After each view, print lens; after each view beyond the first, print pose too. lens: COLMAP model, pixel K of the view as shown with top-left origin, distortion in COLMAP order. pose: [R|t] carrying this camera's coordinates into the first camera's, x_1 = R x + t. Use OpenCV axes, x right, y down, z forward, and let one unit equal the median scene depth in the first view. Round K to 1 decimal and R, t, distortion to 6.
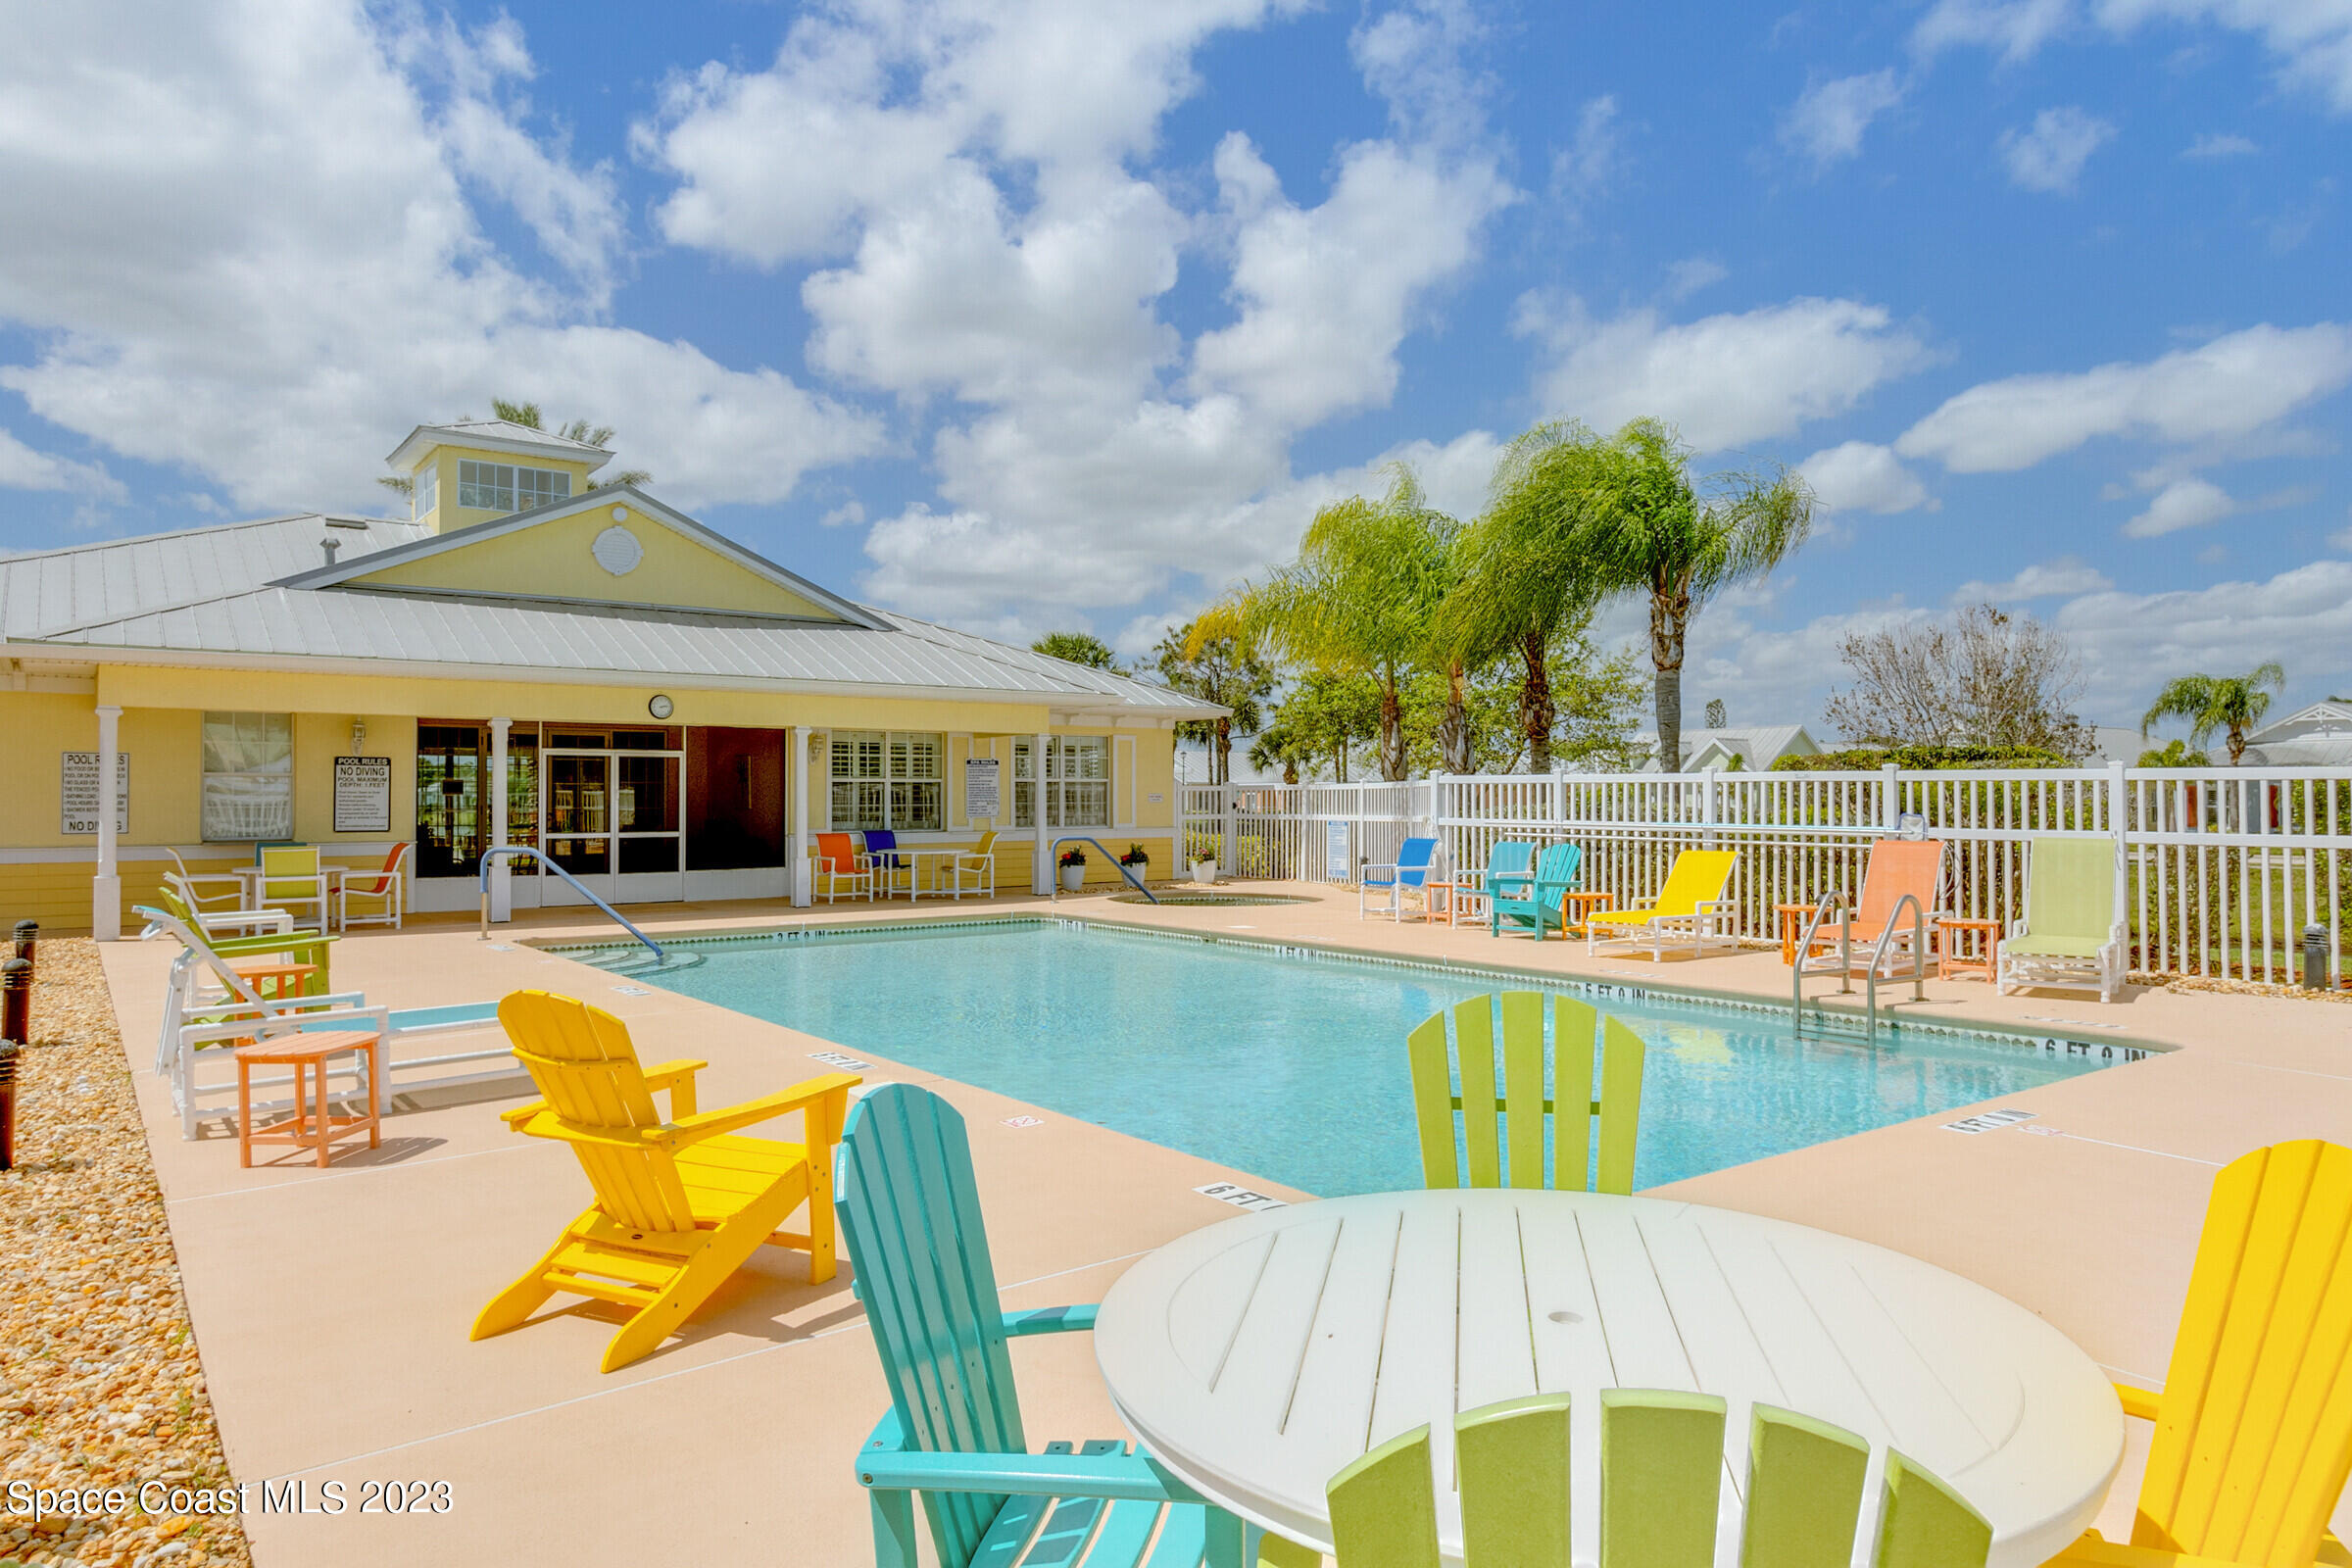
lens RADIAL K [[963.7, 0, 1176.0], [0, 963.7, 784.0], [0, 0, 1]] dist [-0.000156, -0.000026]
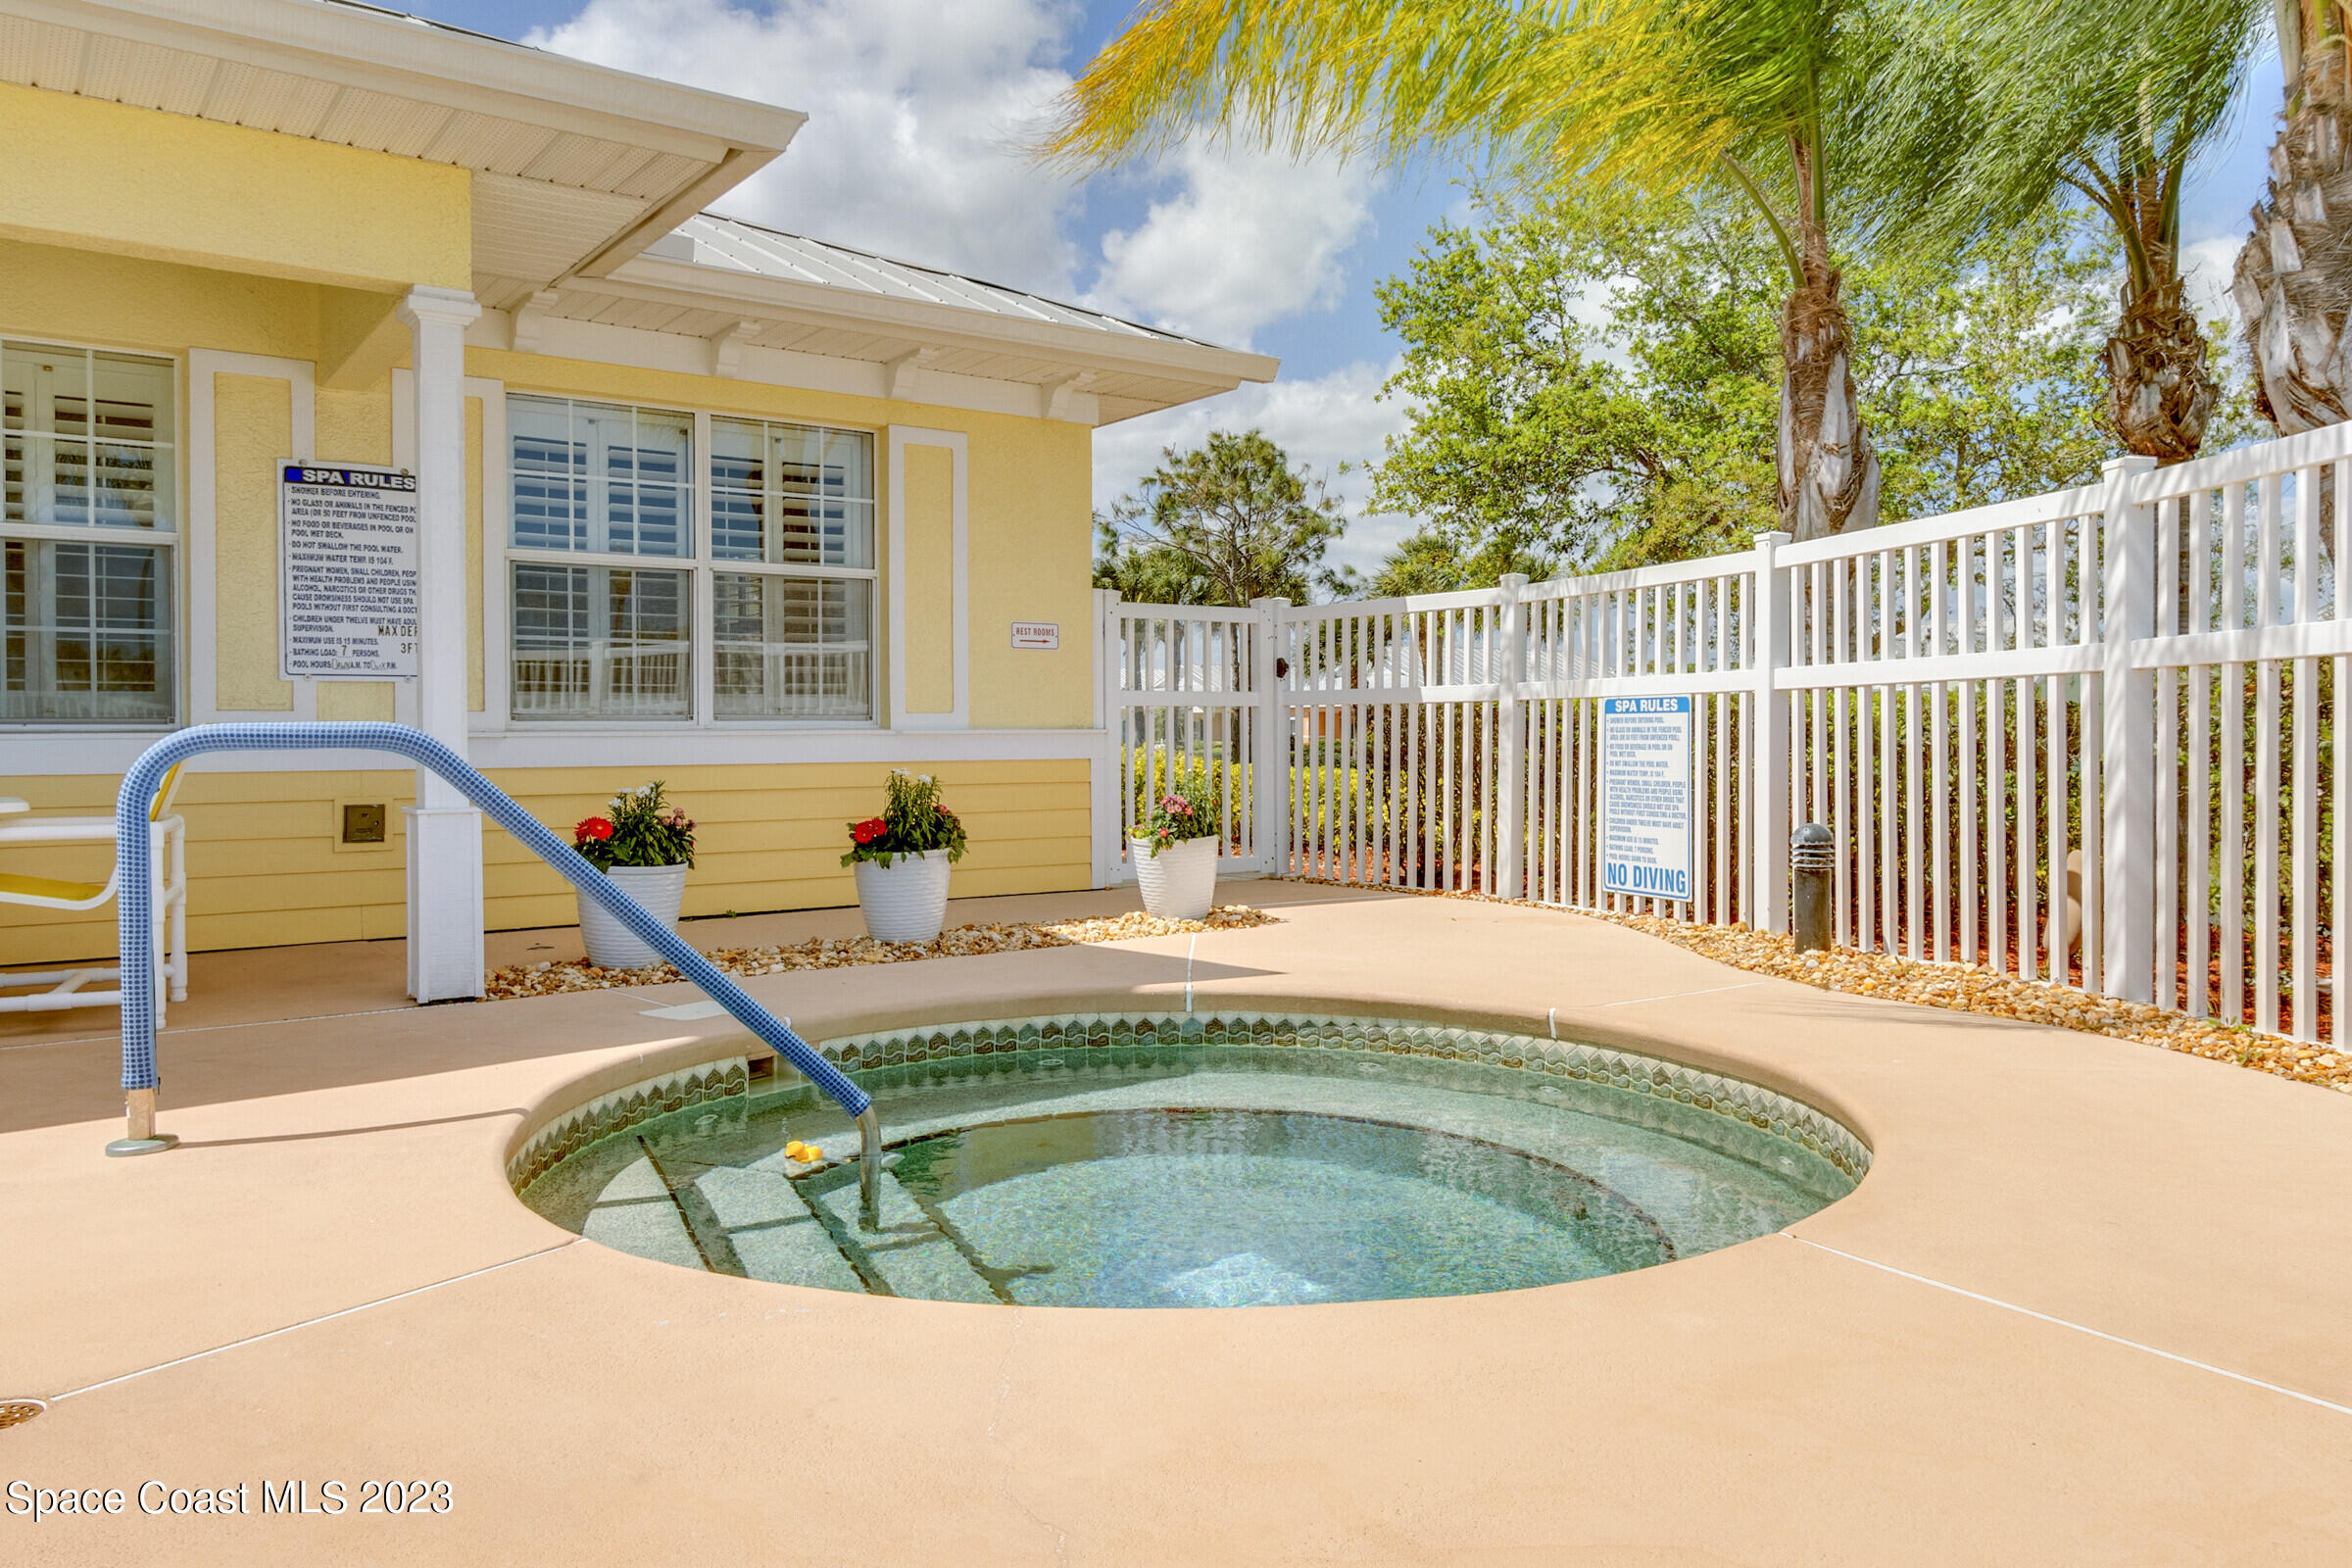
lens RADIAL K [[1071.7, 0, 1177.4], [0, 1071.7, 739.8], [0, 0, 1]] dist [0.000506, 0.000030]
pose [[0.999763, -0.002315, -0.021669, 0.035794], [0.002726, 0.999817, 0.018961, 0.044841], [0.021621, -0.019015, 0.999585, 0.684466]]
